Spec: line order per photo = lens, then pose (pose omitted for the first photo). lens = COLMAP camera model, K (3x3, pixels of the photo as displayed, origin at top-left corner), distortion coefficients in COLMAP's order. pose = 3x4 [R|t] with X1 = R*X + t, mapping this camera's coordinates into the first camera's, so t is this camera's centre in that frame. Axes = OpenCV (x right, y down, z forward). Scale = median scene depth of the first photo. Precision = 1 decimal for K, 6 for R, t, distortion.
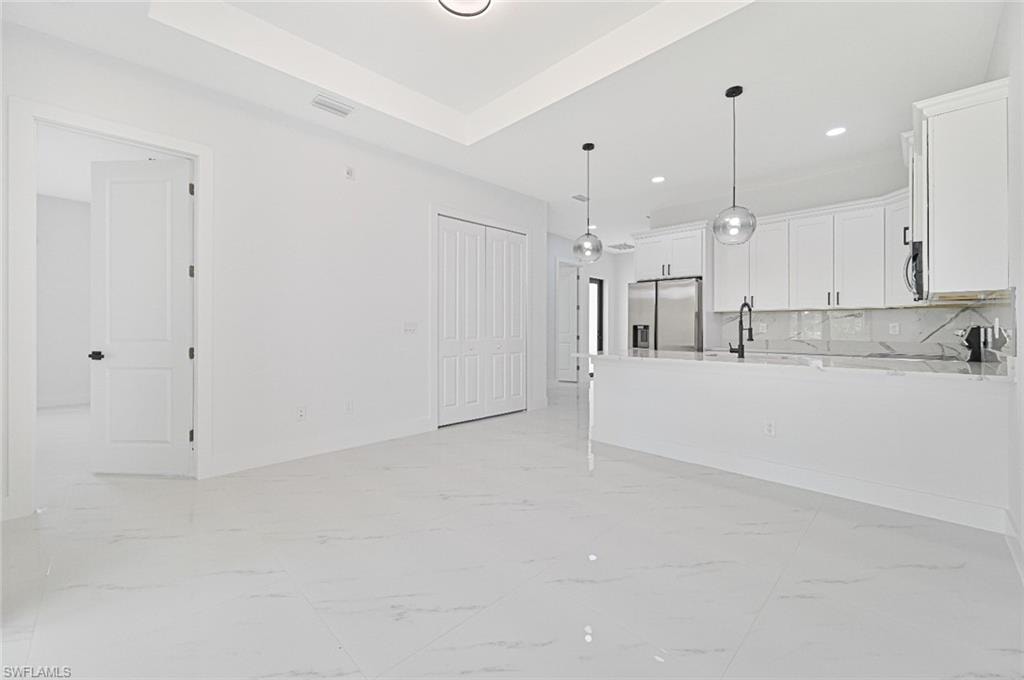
lens RADIAL K [[404.6, 0, 511.0], [0, 404.6, 329.7], [0, 0, 1]] dist [-0.001109, -0.000078]
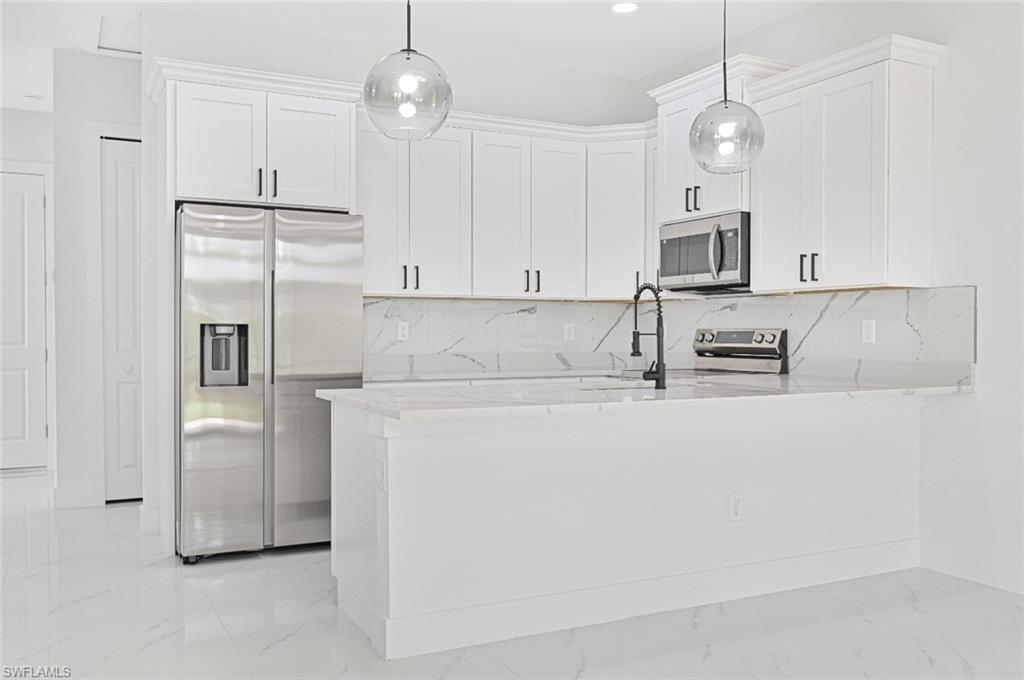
lens RADIAL K [[895.5, 0, 511.0], [0, 895.5, 344.2], [0, 0, 1]] dist [0.006400, 0.009933]
pose [[0.308874, -0.015516, 0.950976, -0.497306], [0.003997, 0.999879, 0.015016, -0.005258], [-0.951095, -0.000837, 0.308899, 0.688063]]
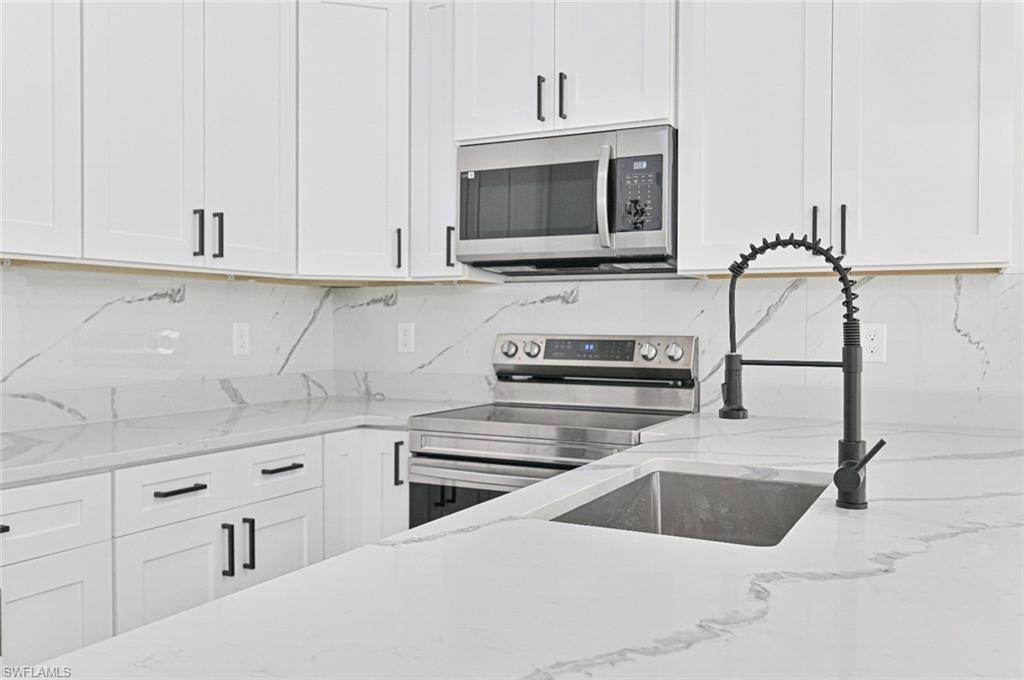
lens RADIAL K [[895.5, 0, 504.5], [0, 895.5, 334.6], [0, 0, 1]] dist [0.006400, 0.009933]
pose [[-0.303590, -0.016843, 0.952654, 0.165355], [-0.002129, 0.999853, 0.016999, -0.020365], [-0.952800, 0.003133, -0.303581, 1.092947]]
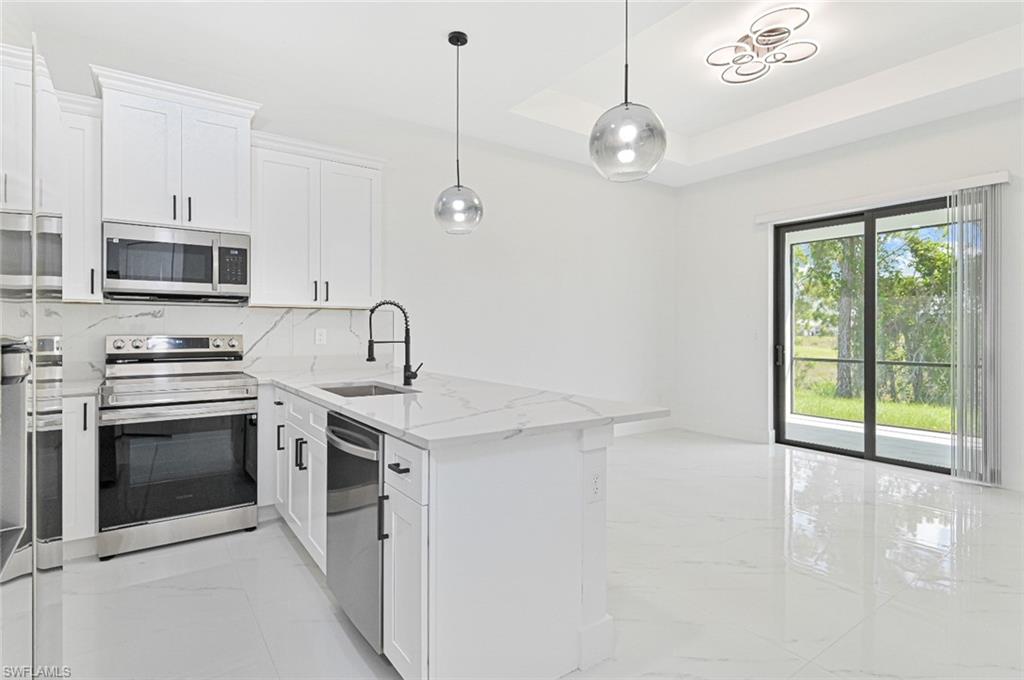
lens RADIAL K [[511.2, 0, 516.3], [0, 511.2, 324.6], [0, 0, 1]] dist [-0.001303, -0.000179]
pose [[-0.988580, -0.004476, 0.150633, 0.227158], [-0.005805, 0.999948, -0.008389, -0.020115], [-0.150588, -0.009168, -0.988554, 1.517202]]
